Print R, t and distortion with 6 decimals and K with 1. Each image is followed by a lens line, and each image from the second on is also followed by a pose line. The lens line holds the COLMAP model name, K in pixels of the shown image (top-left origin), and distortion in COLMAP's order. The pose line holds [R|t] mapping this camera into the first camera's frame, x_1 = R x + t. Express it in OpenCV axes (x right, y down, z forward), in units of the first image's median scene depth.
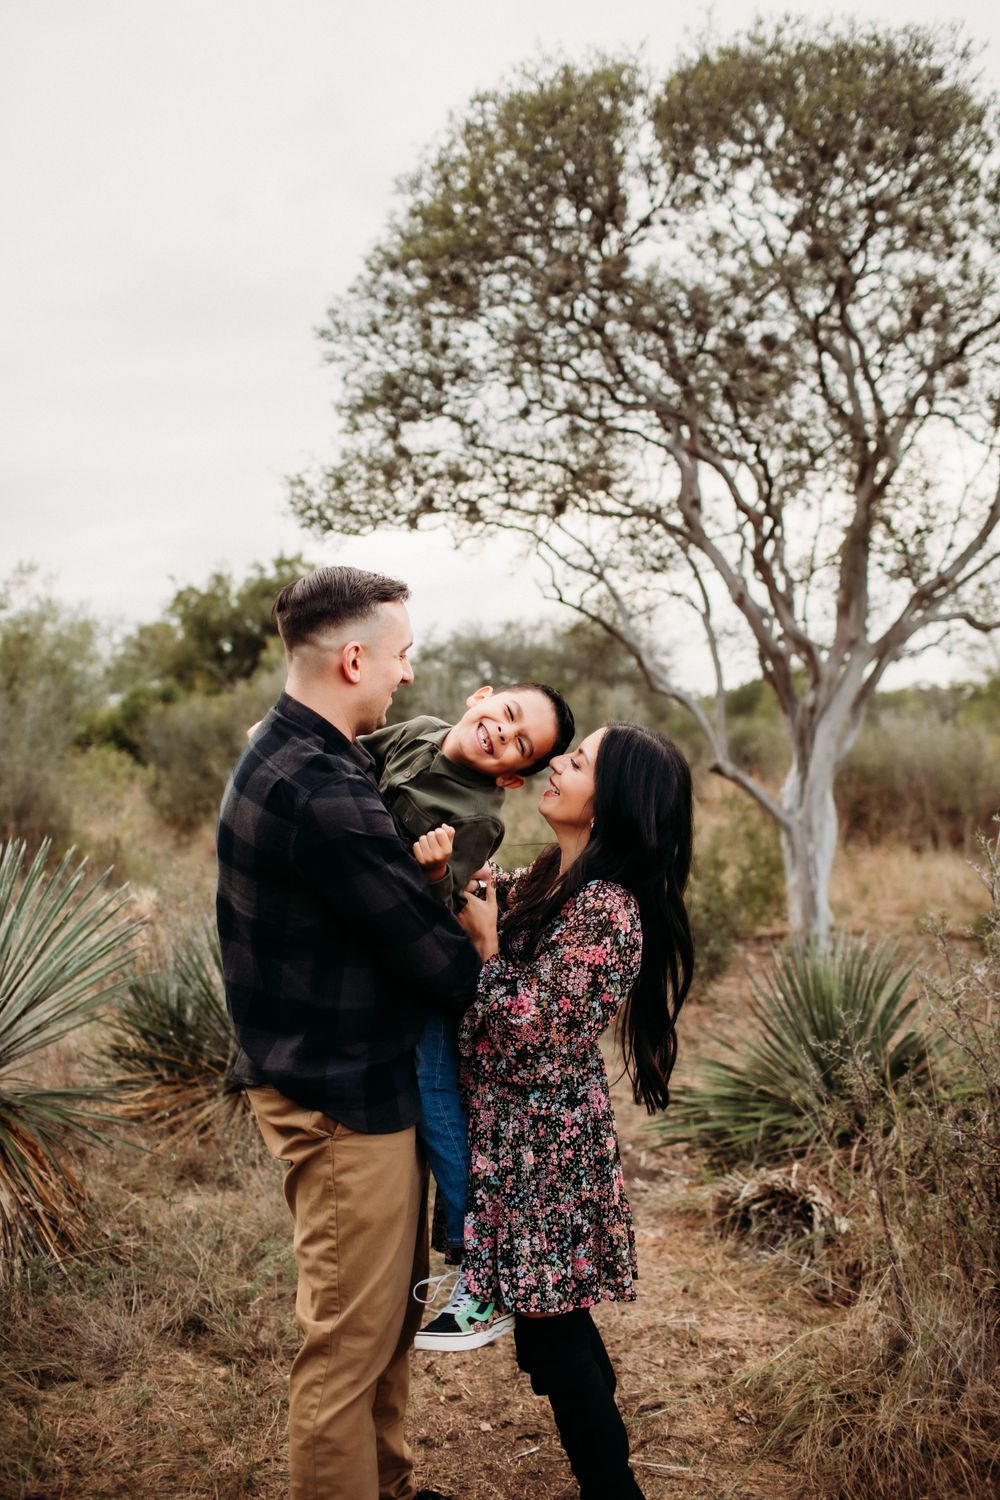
lens RADIAL K [[1442.0, 0, 496.2], [0, 1442.0, 728.7], [0, 0, 1]] dist [-0.089835, 0.138196]
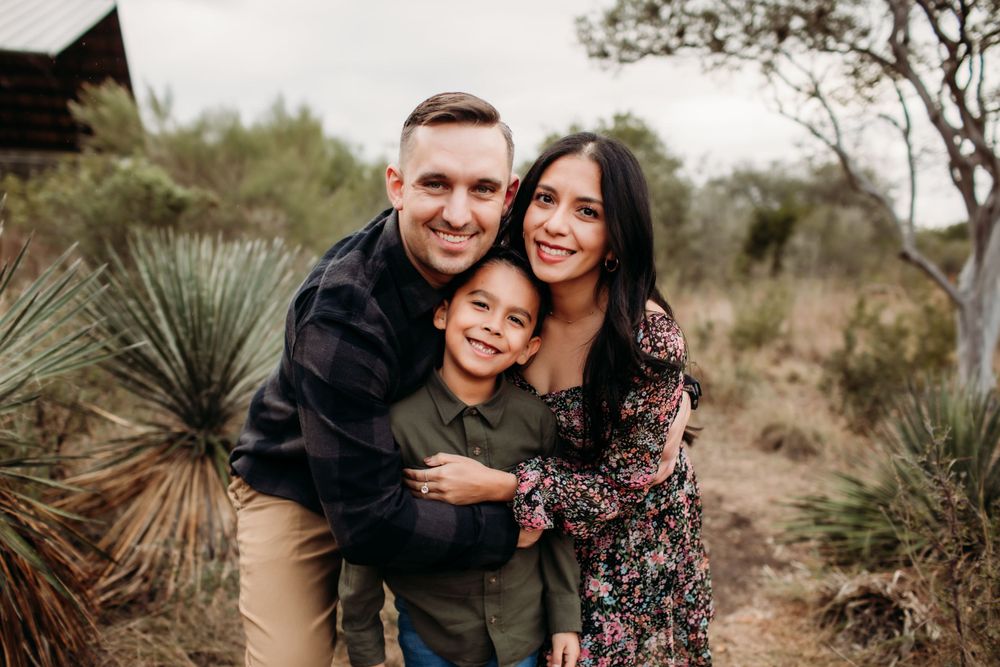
lens RADIAL K [[977.8, 0, 500.0], [0, 977.8, 333.5], [0, 0, 1]] dist [-0.122821, 0.163514]
pose [[0.961184, 0.069092, -0.267117, 0.043576], [-0.043619, 0.994016, 0.100152, 0.027506], [0.272438, -0.084613, 0.958446, 0.099248]]
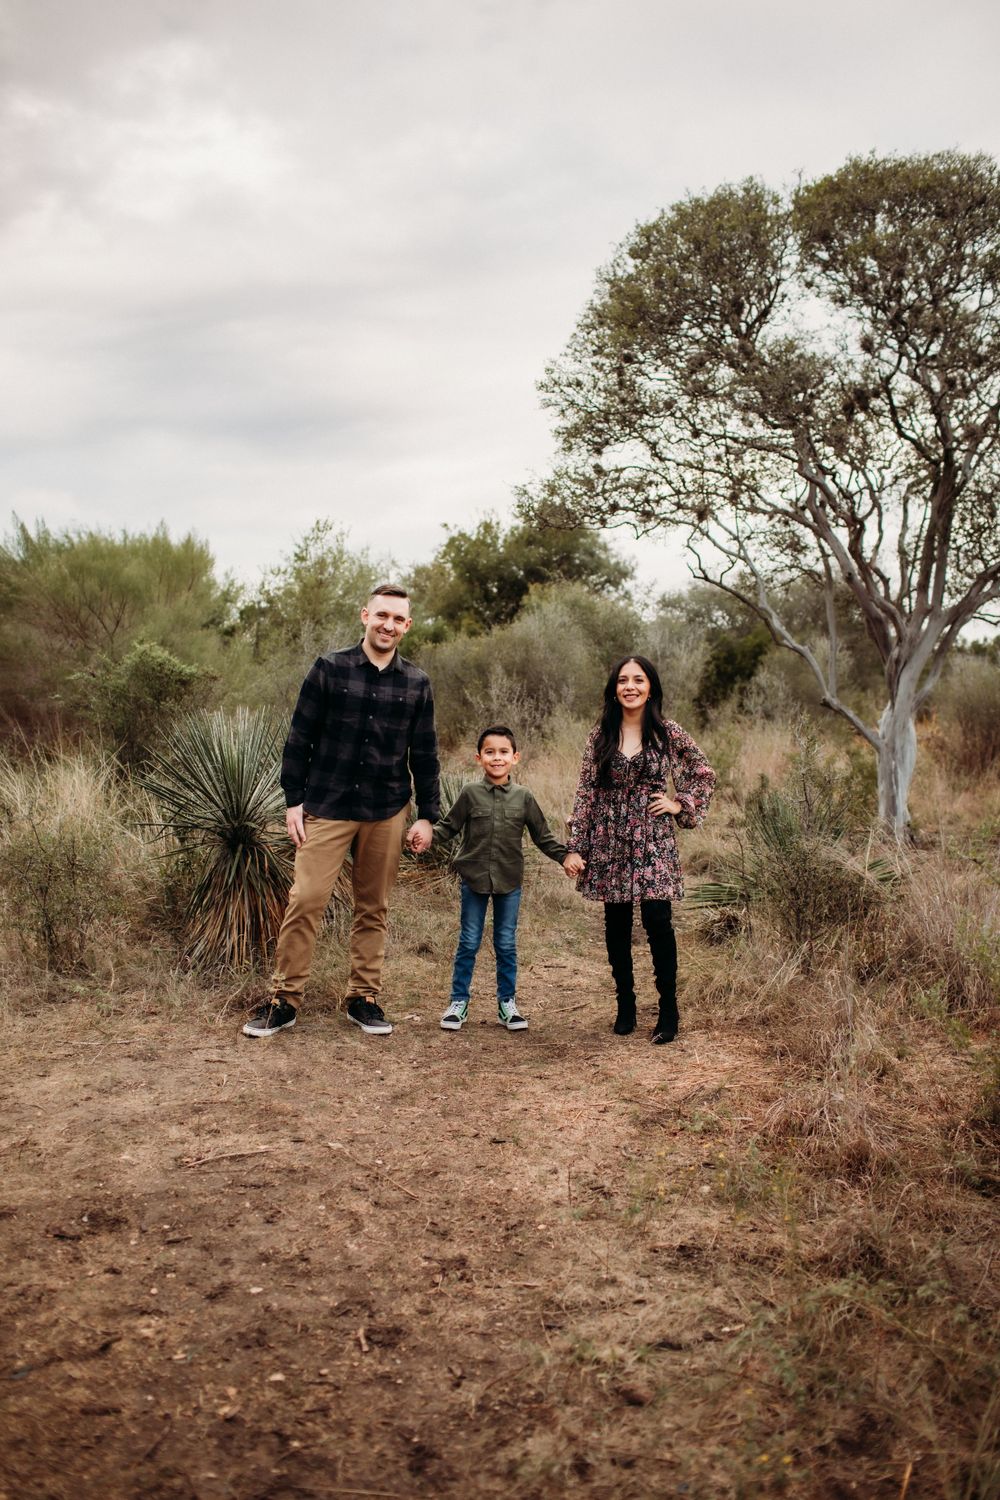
lens RADIAL K [[1466.6, 0, 500.0], [0, 1466.6, 750.0], [0, 0, 1]] dist [-0.122821, 0.163514]
pose [[0.982561, 0.032070, -0.183154, 0.105792], [-0.021726, 0.998068, 0.058210, -0.001286], [0.184667, -0.053216, 0.981359, -0.409715]]
